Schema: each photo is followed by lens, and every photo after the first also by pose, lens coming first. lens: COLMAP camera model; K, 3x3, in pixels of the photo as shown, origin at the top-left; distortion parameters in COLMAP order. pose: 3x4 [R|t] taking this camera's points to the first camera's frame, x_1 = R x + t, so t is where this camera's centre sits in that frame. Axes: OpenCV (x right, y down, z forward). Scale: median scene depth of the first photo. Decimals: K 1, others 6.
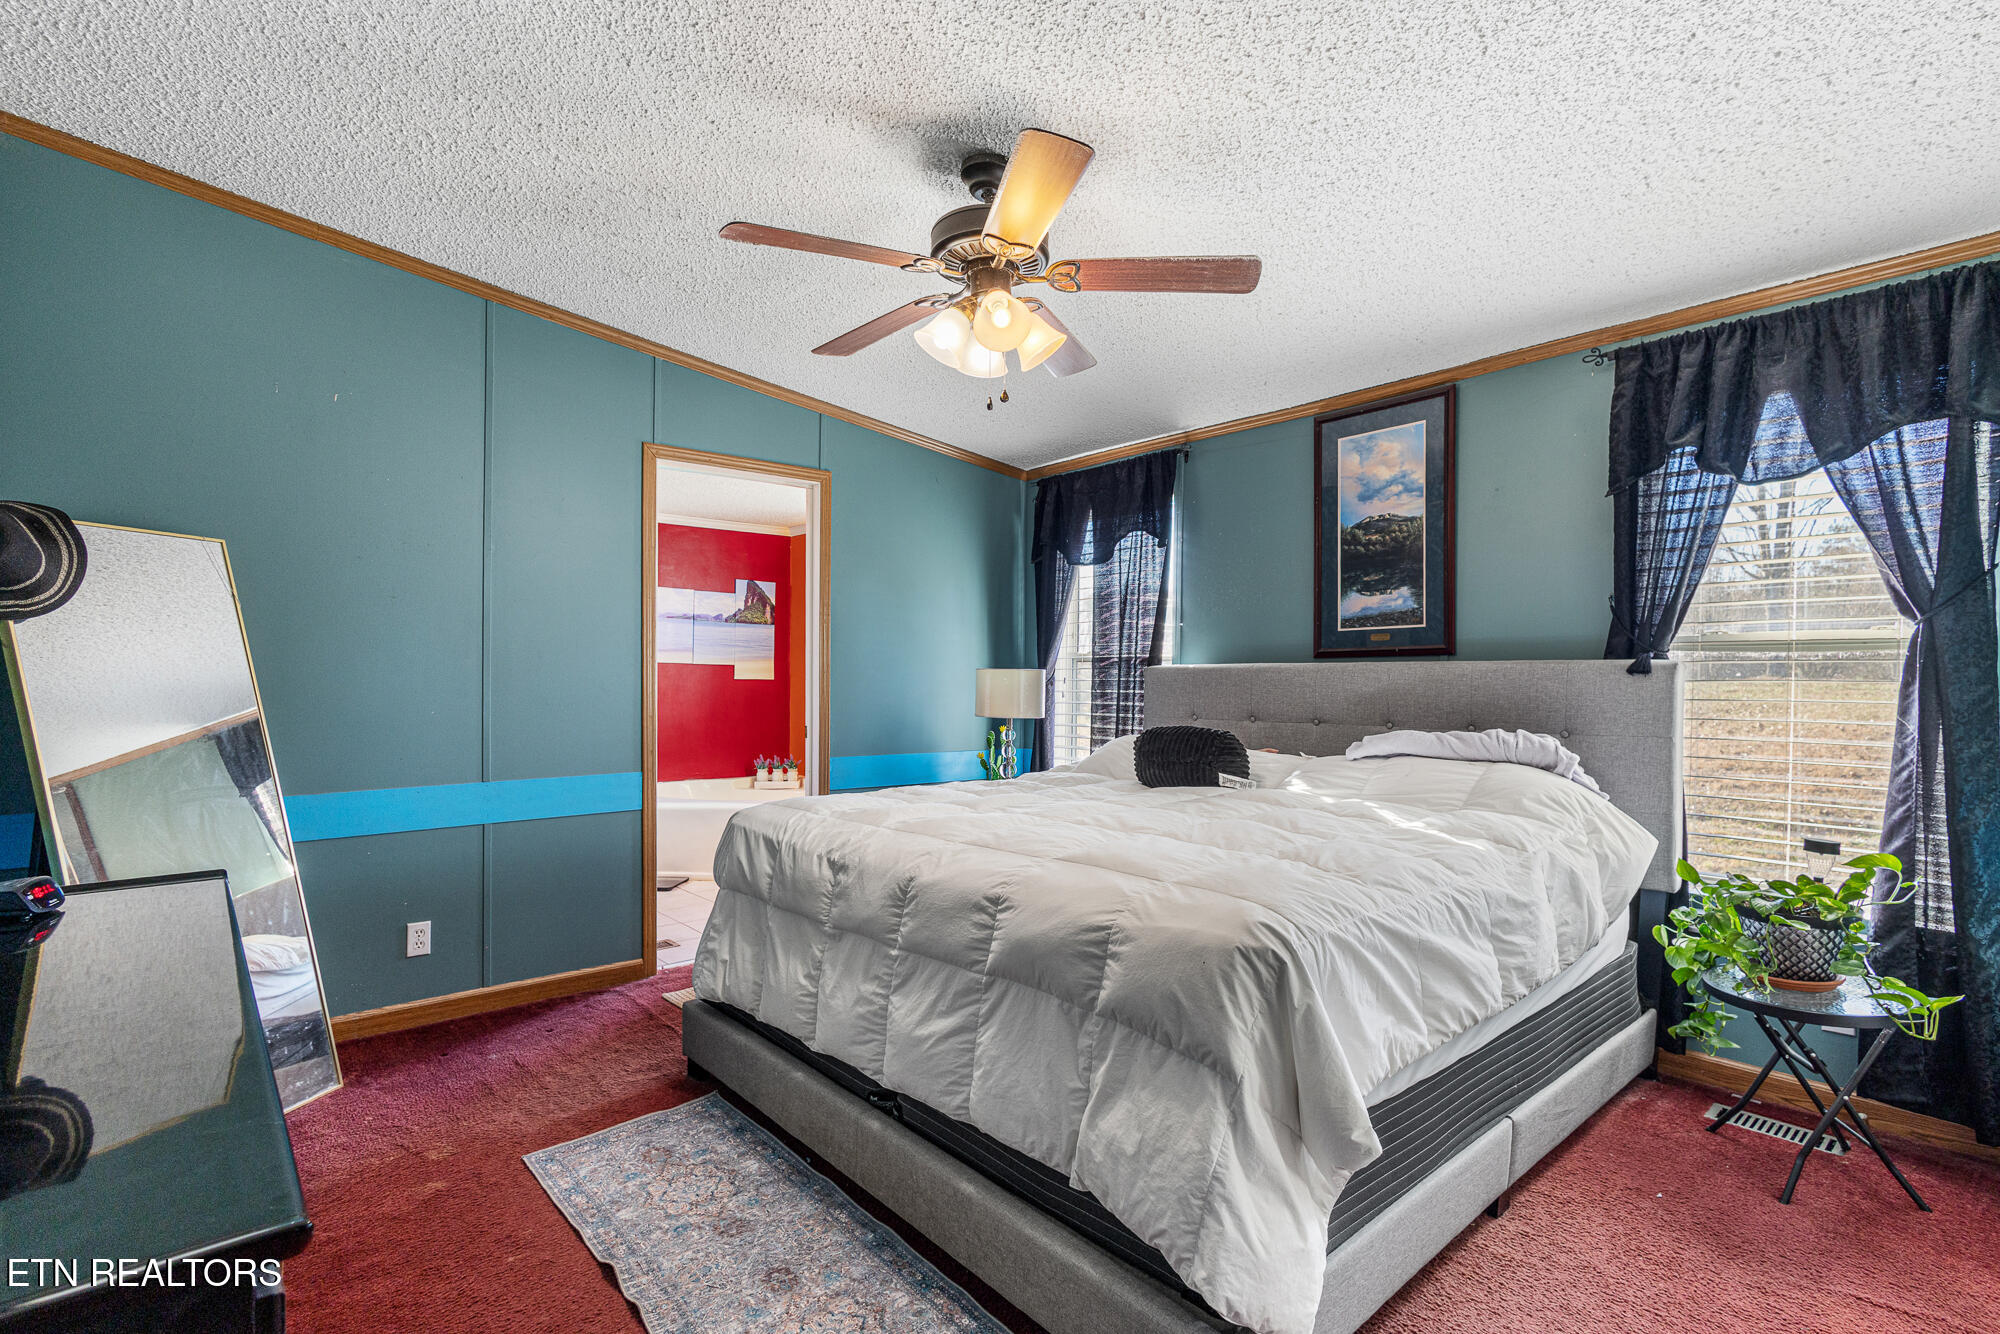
lens RADIAL K [[937.2, 0, 995.5], [0, 937.2, 672.0], [0, 0, 1]] dist [-0.004374, 0.000749]
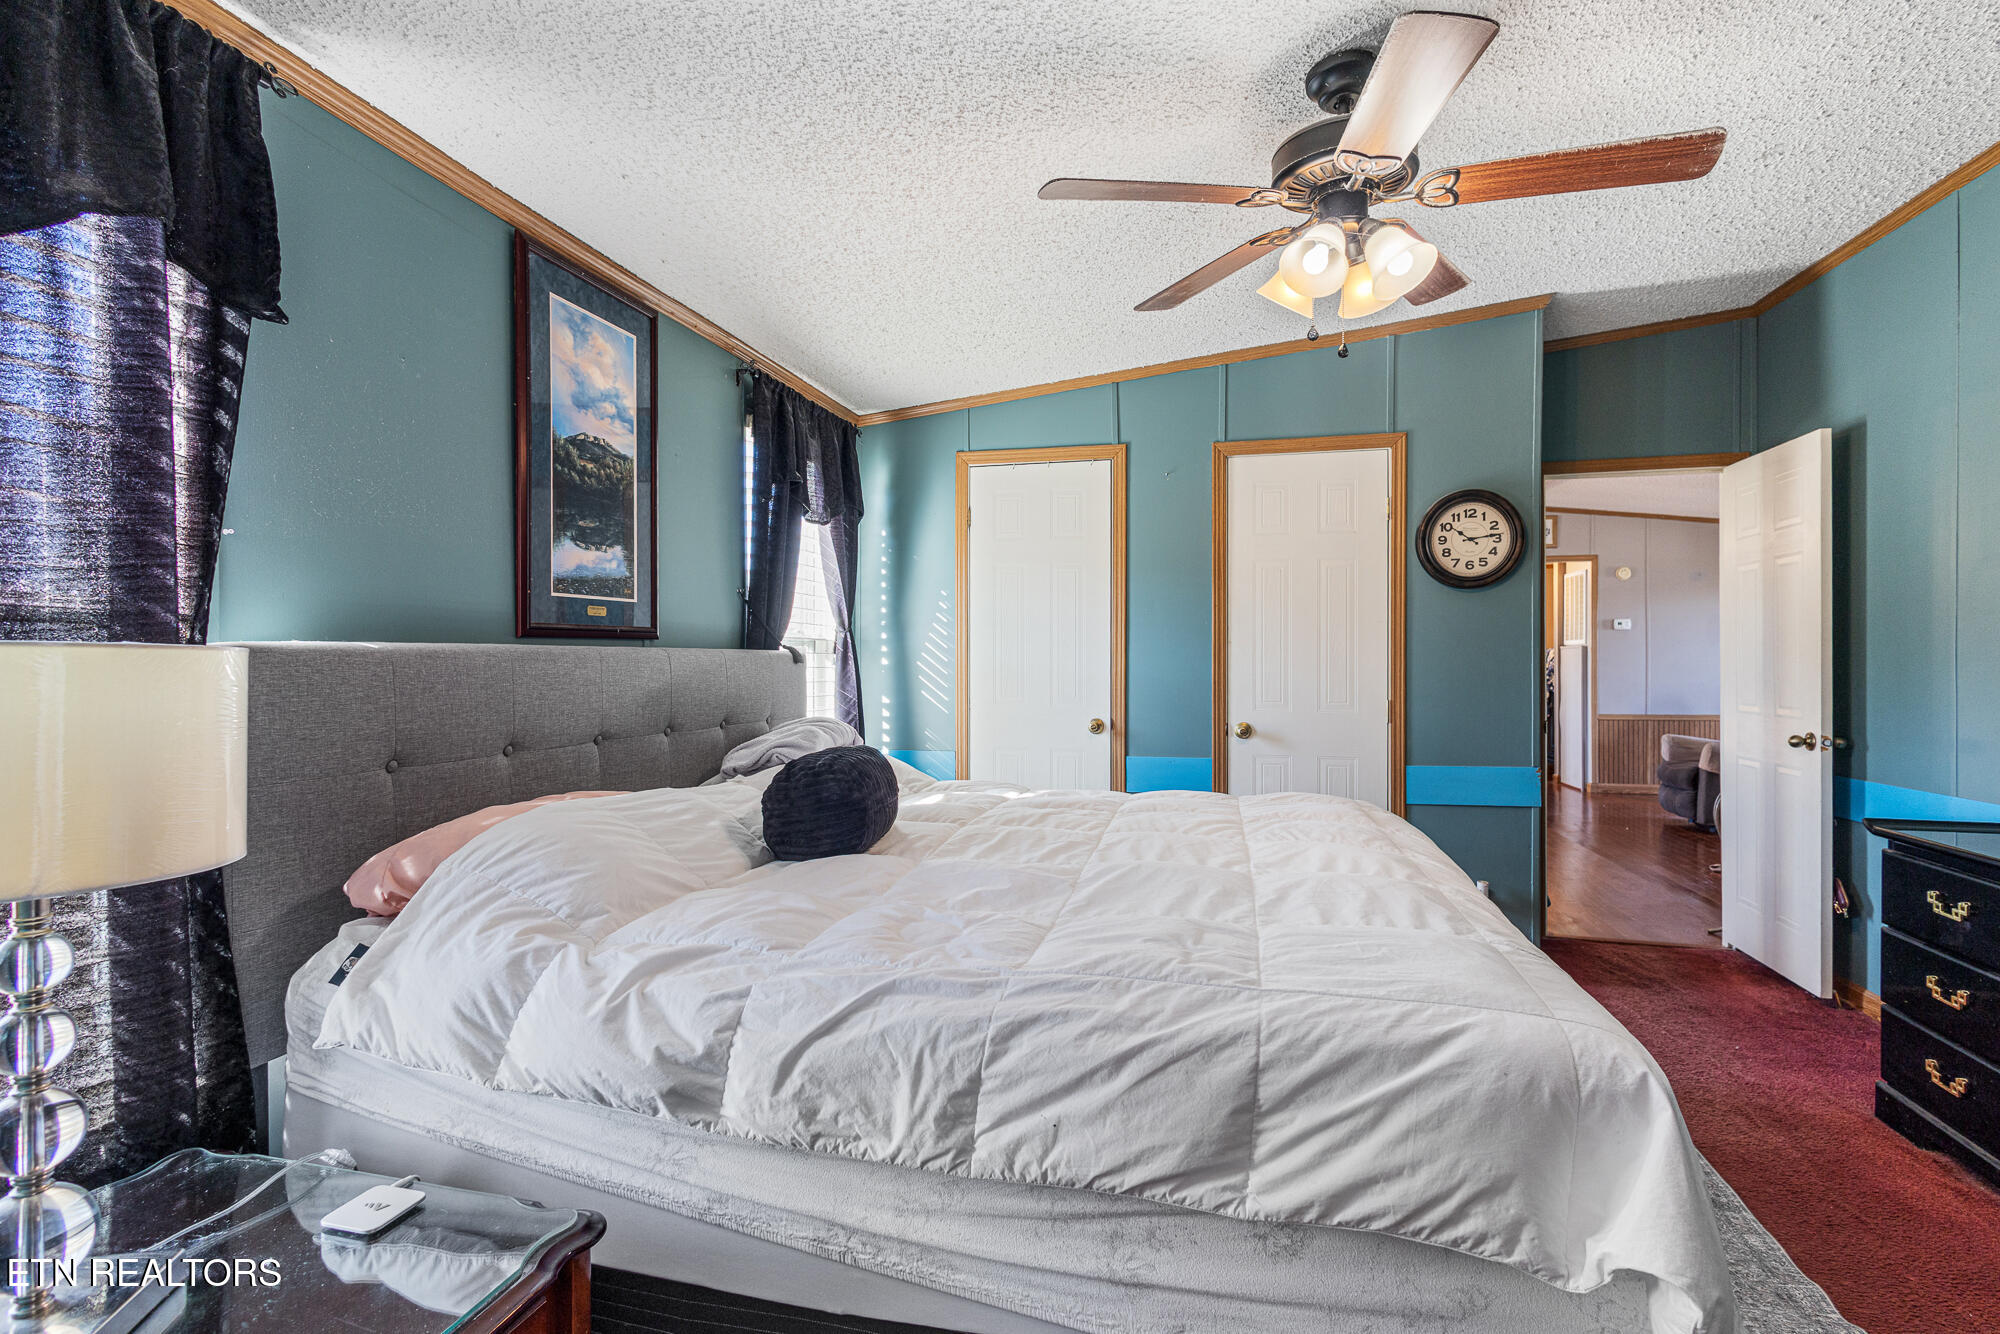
lens RADIAL K [[937.2, 0, 1003.4], [0, 937.2, 665.4], [0, 0, 1]] dist [-0.004374, 0.000749]
pose [[-0.565891, -0.005340, 0.824463, -0.337912], [-0.000067, 0.999979, 0.006430, -0.000840], [-0.824480, 0.003583, -0.565879, 1.131257]]
